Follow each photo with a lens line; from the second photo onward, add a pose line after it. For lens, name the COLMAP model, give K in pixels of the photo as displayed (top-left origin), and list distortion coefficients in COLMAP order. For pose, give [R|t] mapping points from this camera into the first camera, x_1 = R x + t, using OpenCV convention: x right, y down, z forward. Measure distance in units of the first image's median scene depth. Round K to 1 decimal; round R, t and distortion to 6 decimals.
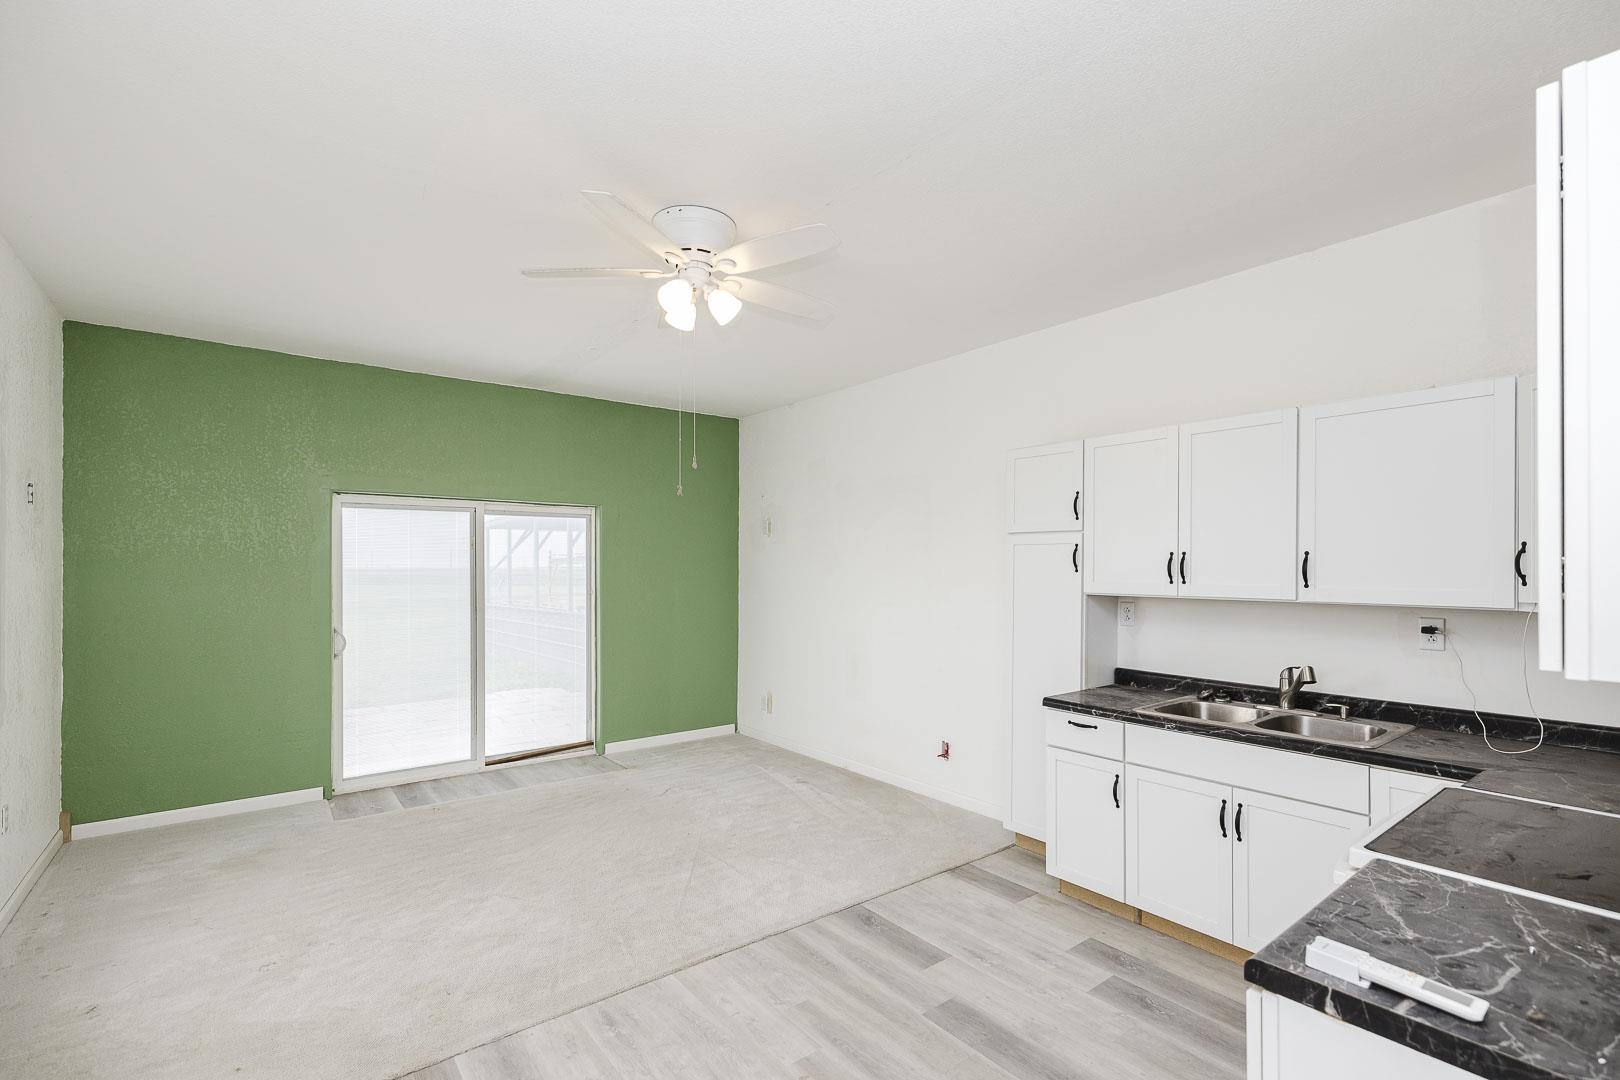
lens RADIAL K [[715.3, 0, 812.7], [0, 715.3, 571.4], [0, 0, 1]] dist [-0.000631, -0.000051]
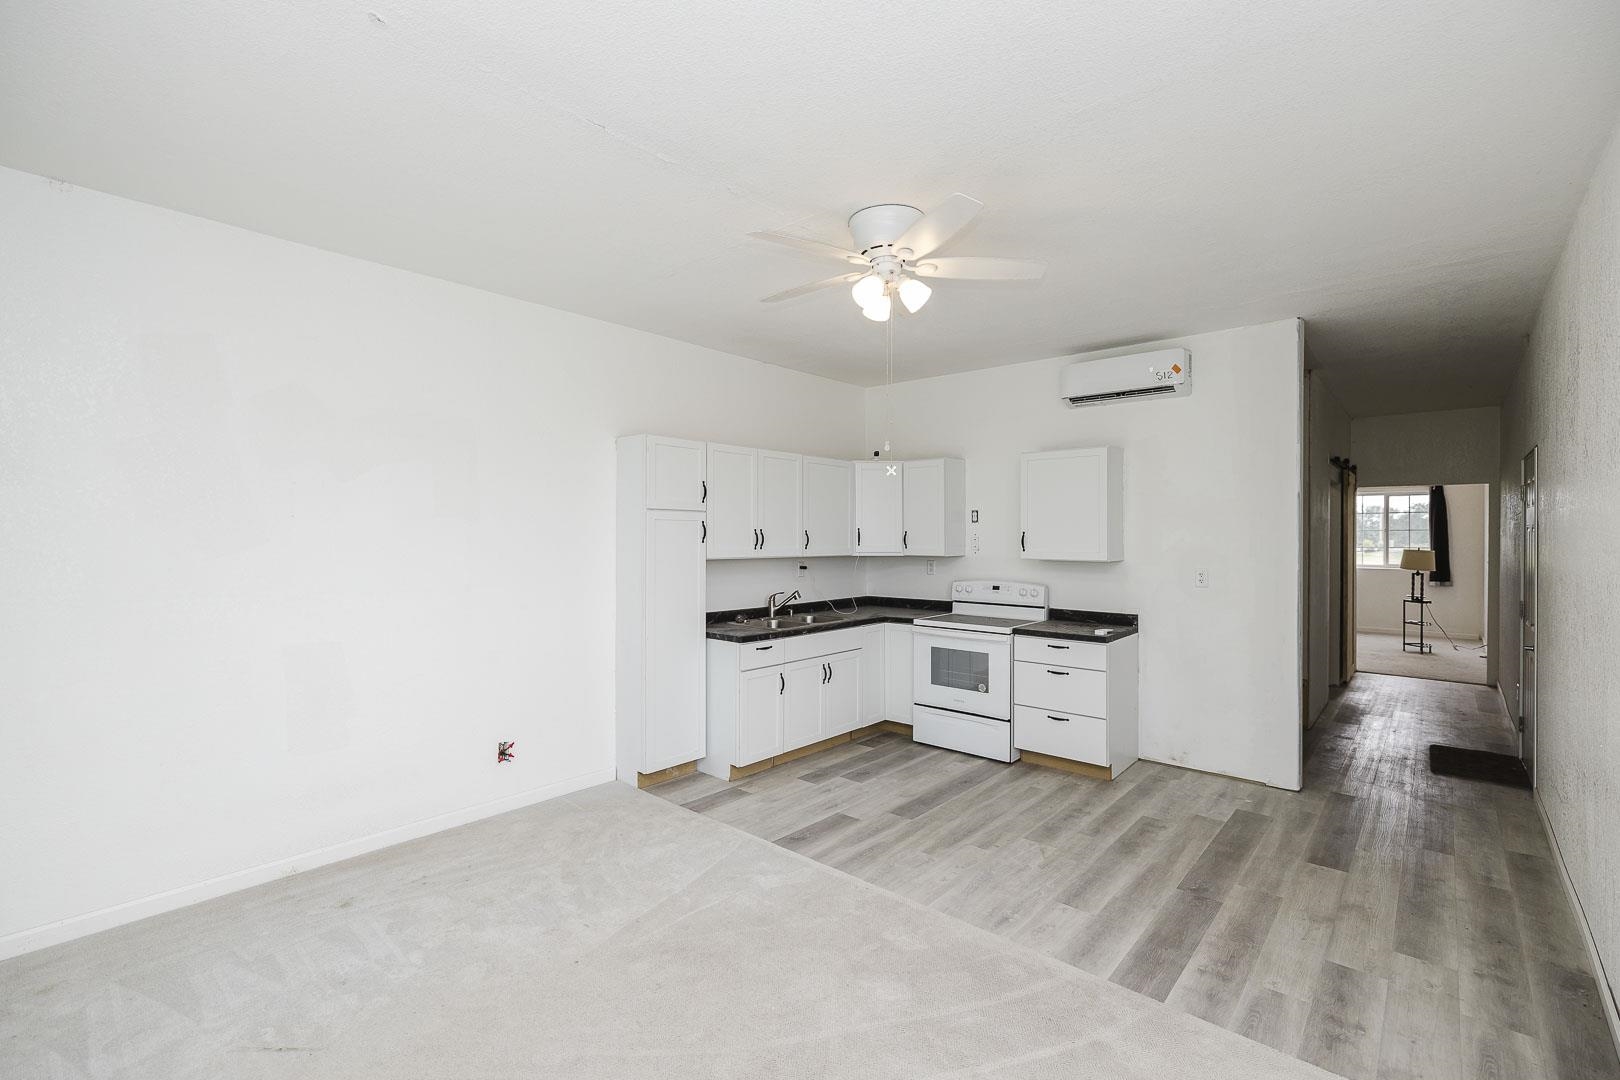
lens RADIAL K [[722.7, 0, 810.0], [0, 722.7, 540.0], [0, 0, 1]] dist [-0.000074, -0.000015]
pose [[-0.178189, -0.011664, 0.983927, -1.207471], [-0.000980, 0.999931, 0.011676, -0.024640], [-0.983996, 0.001117, -0.178188, 1.307027]]
